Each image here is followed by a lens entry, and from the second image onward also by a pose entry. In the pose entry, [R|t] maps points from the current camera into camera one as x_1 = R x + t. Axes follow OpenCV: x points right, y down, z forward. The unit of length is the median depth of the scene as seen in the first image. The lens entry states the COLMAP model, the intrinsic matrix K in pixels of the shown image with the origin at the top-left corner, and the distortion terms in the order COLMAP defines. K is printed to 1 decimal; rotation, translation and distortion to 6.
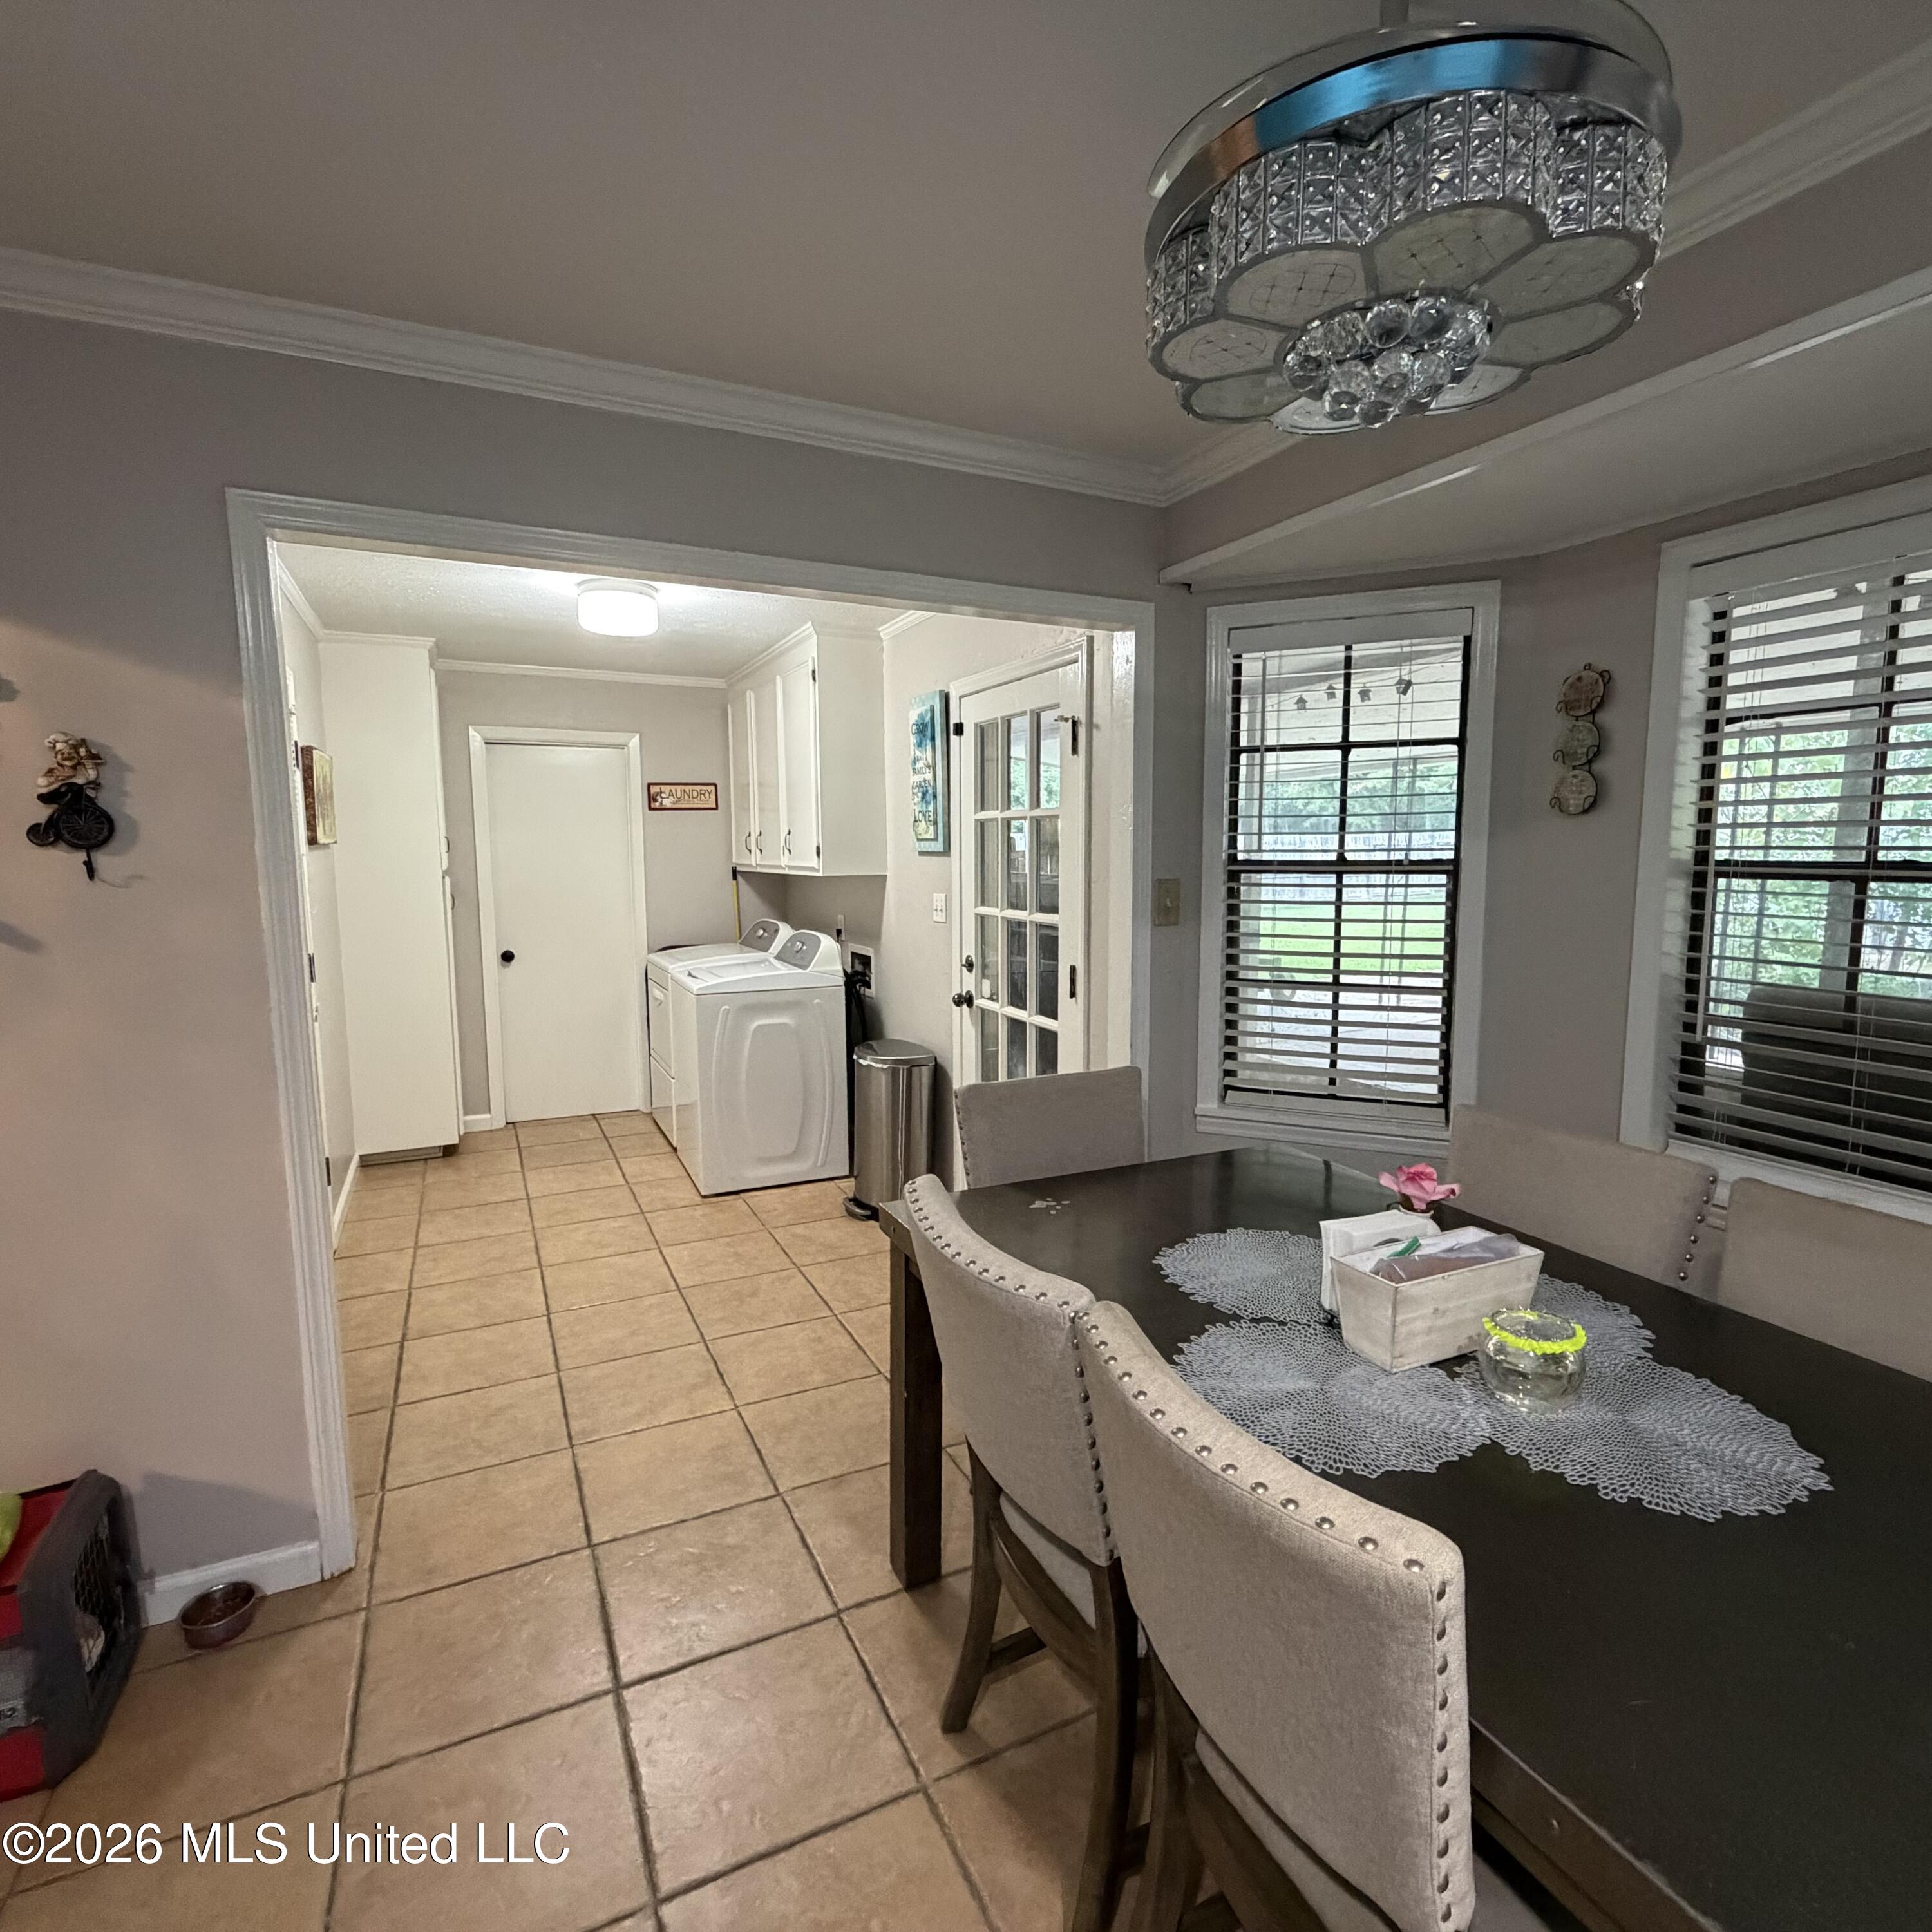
lens RADIAL K [[1021.2, 0, 966.0], [0, 1021.2, 966.0], [0, 0, 1]] dist [-0.001909, -0.001247]
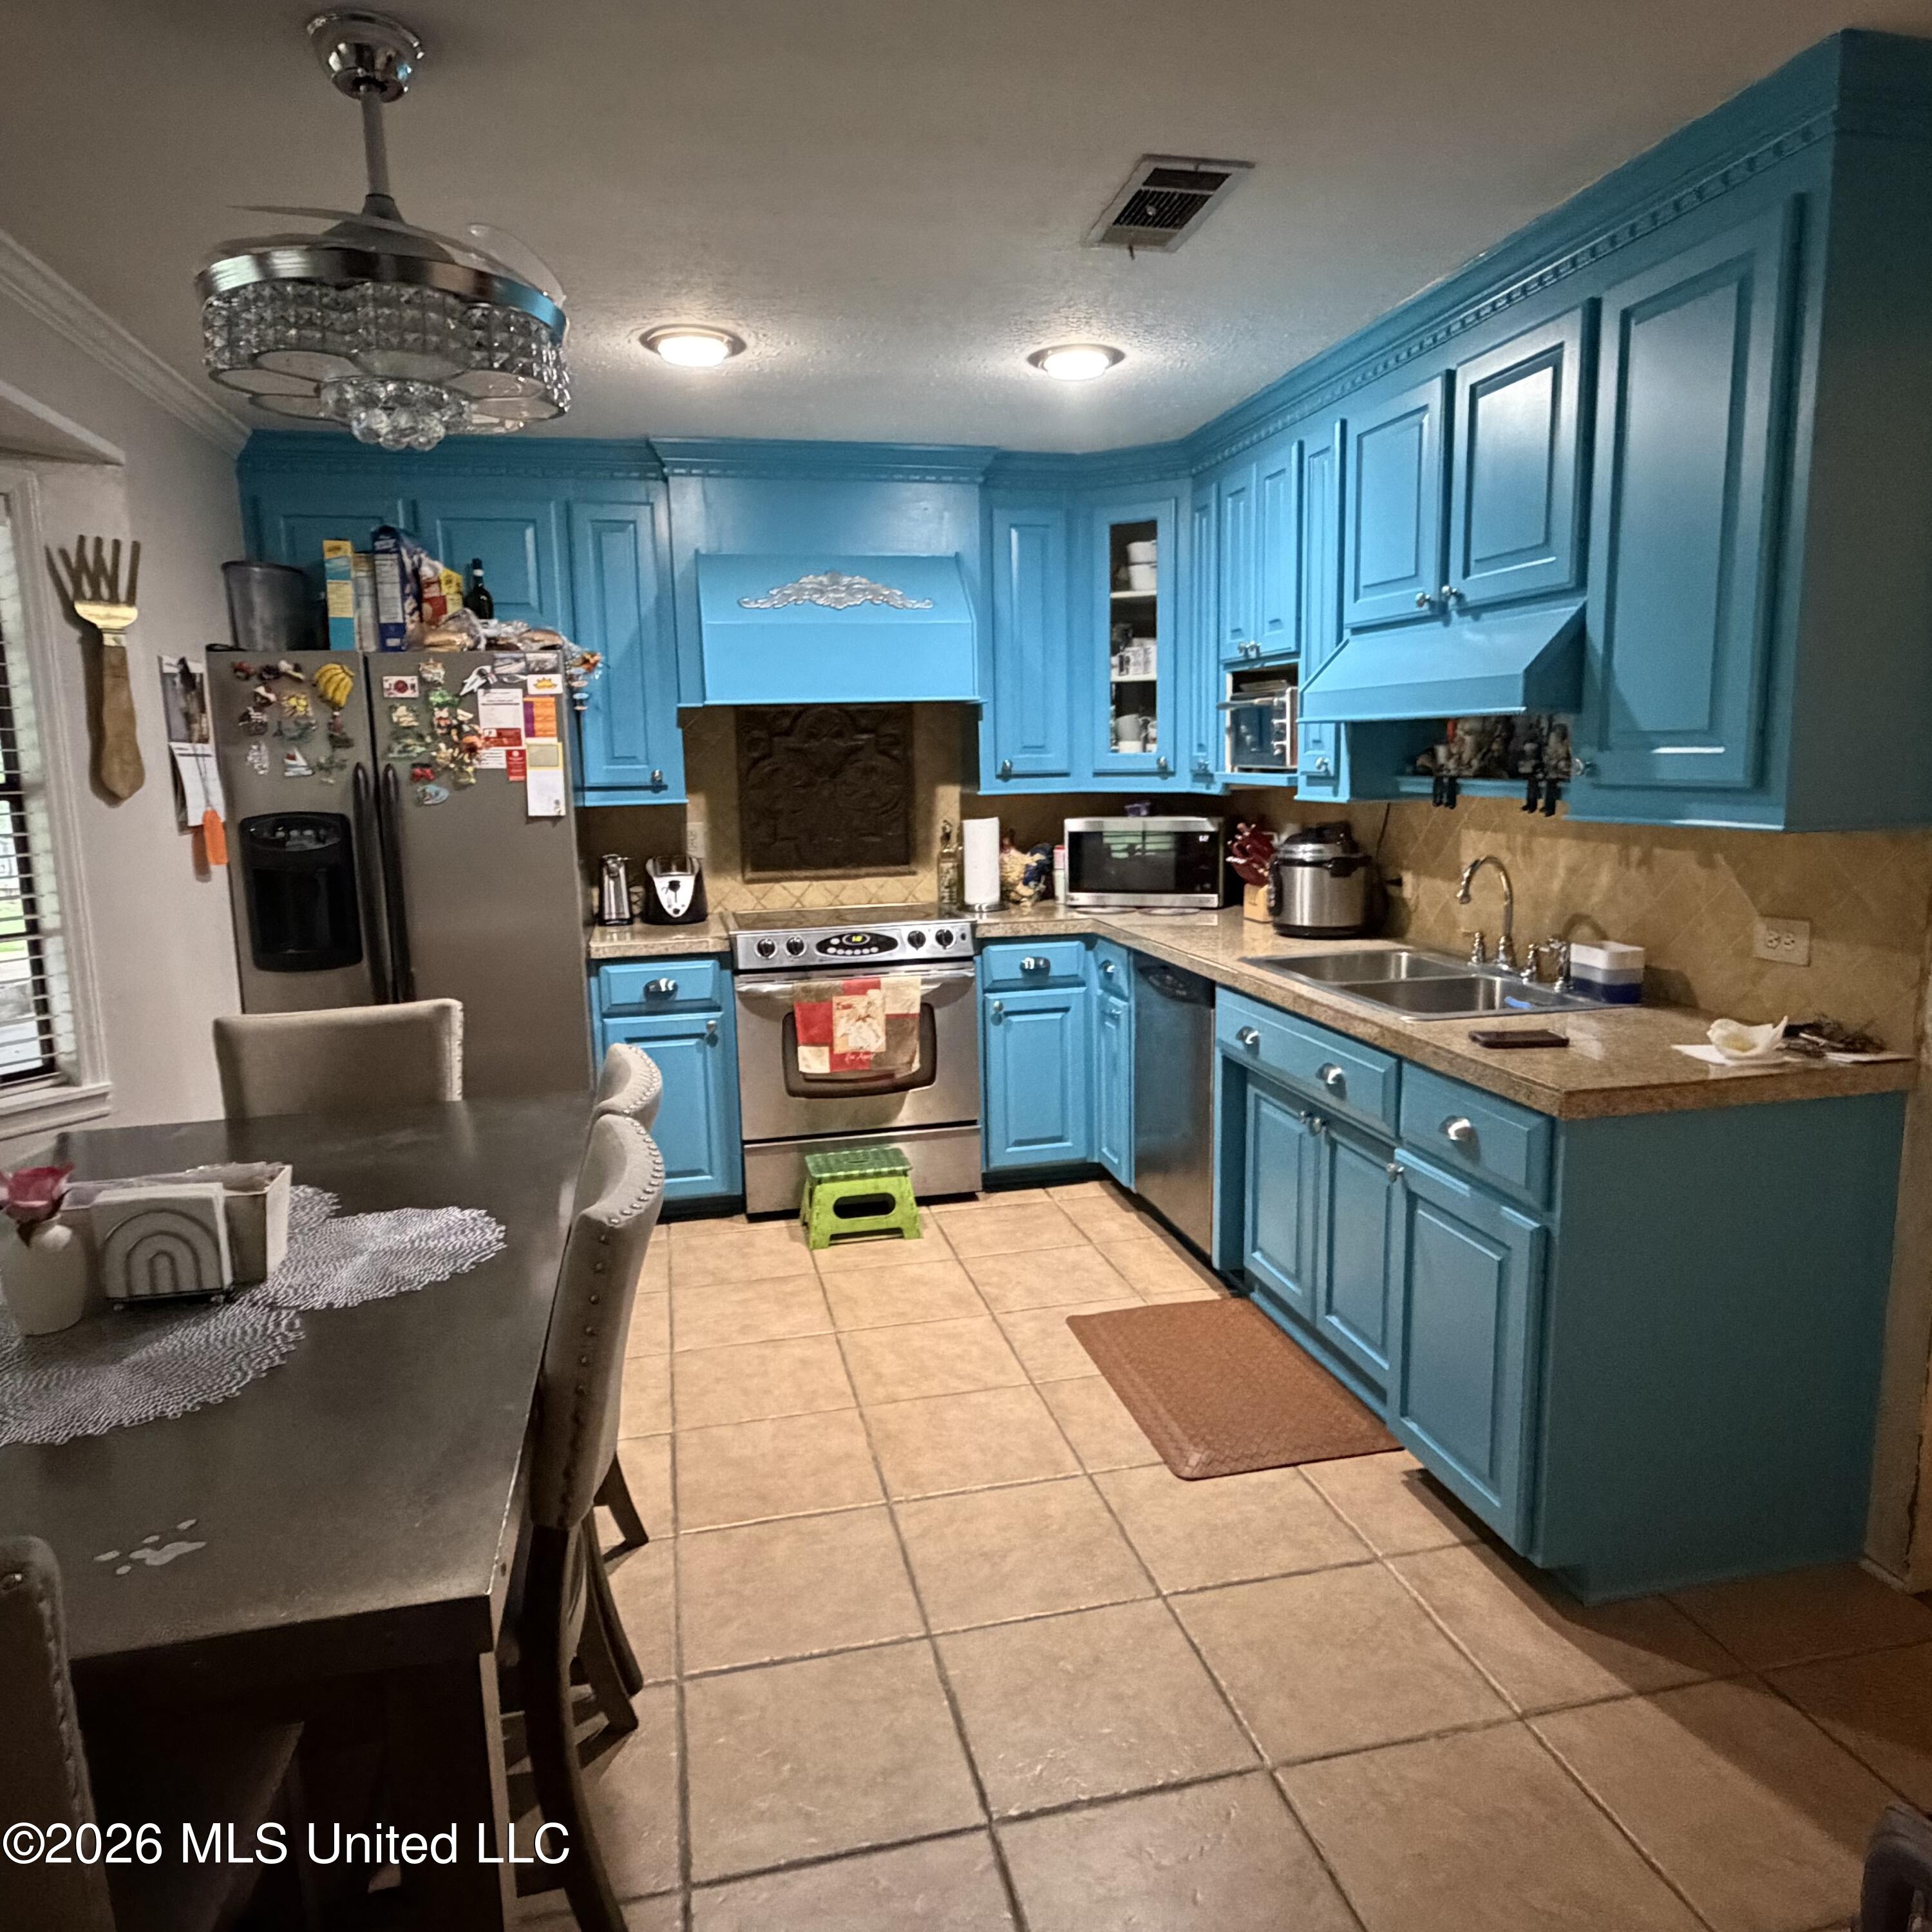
lens RADIAL K [[1329.8, 0, 974.1], [0, 1329.8, 963.3], [0, 0, 1]] dist [-0.002886, 0.000025]
pose [[-0.975047, -0.011276, 0.221713, -0.479272], [0.048653, 0.963576, 0.262971, -0.183609], [-0.216602, 0.267196, -0.938983, 1.686005]]
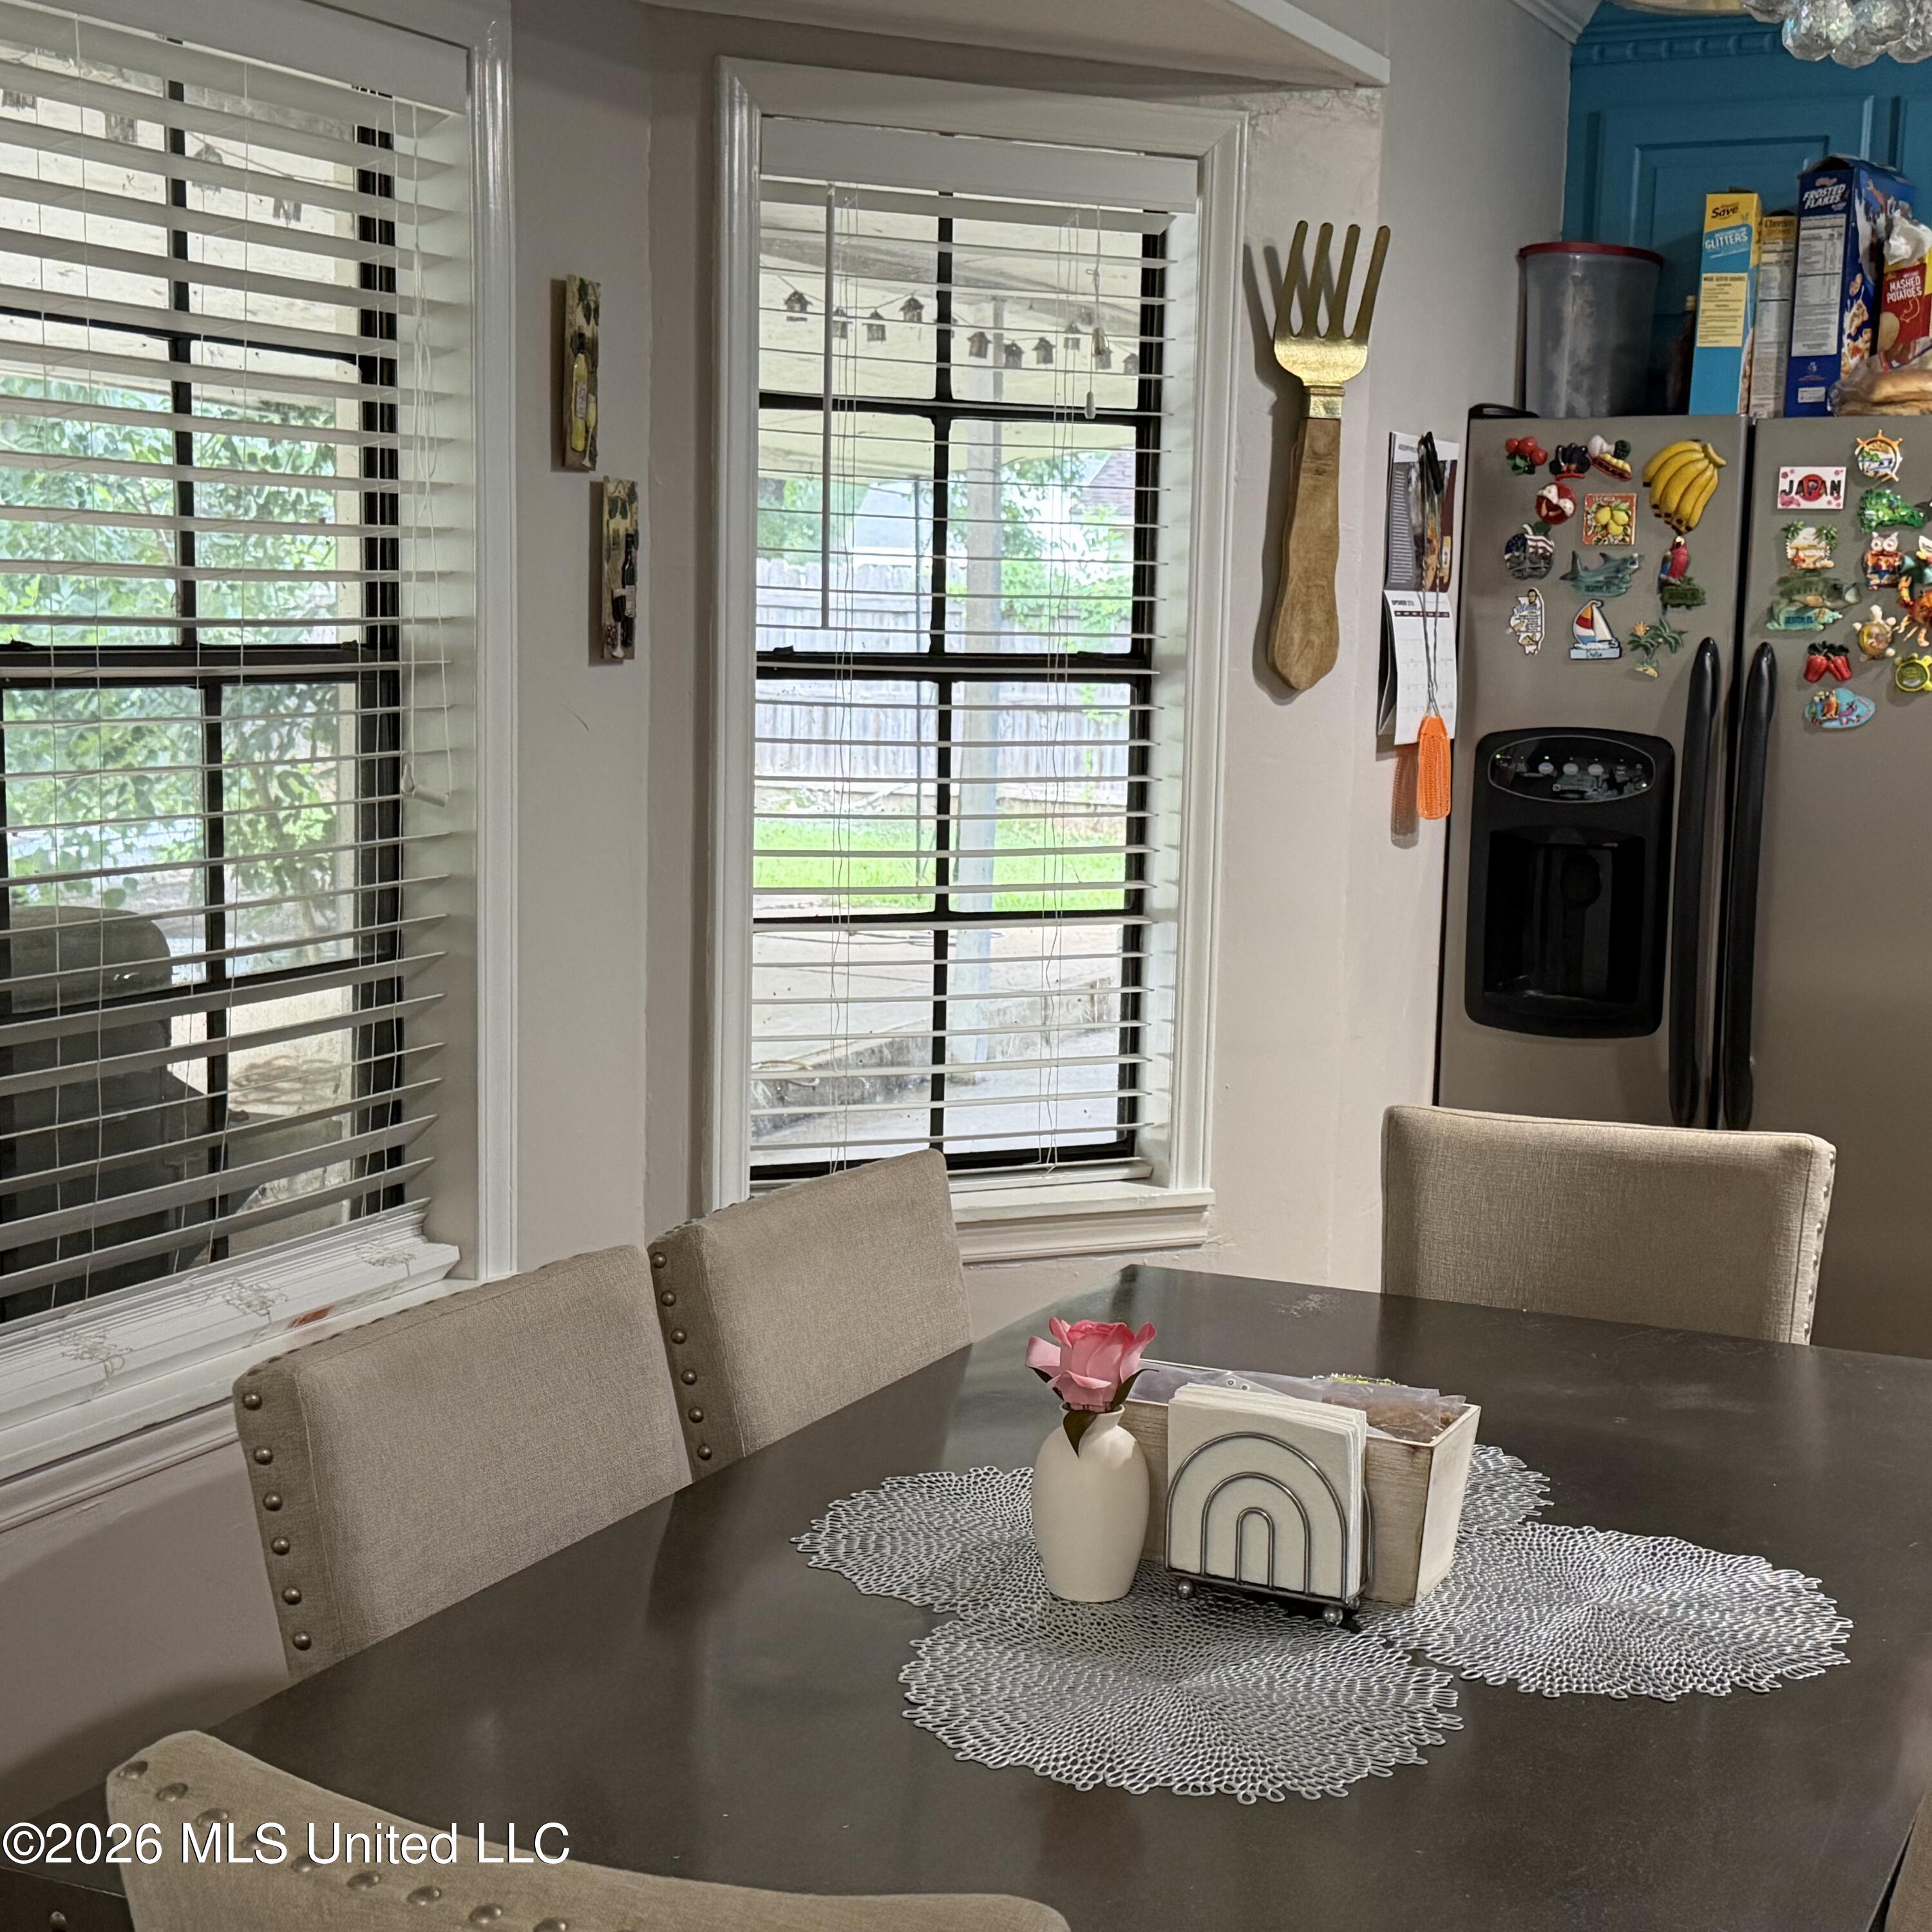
lens RADIAL K [[2940.3, 0, 991.4], [0, 2940.3, 974.8], [0, 0, 1]] dist [0.171779, -0.280145]
pose [[-0.630181, -0.110044, 0.768611, -0.547610], [0.068800, 0.978098, 0.196445, -0.226248], [-0.773394, 0.176677, -0.608807, 1.764778]]
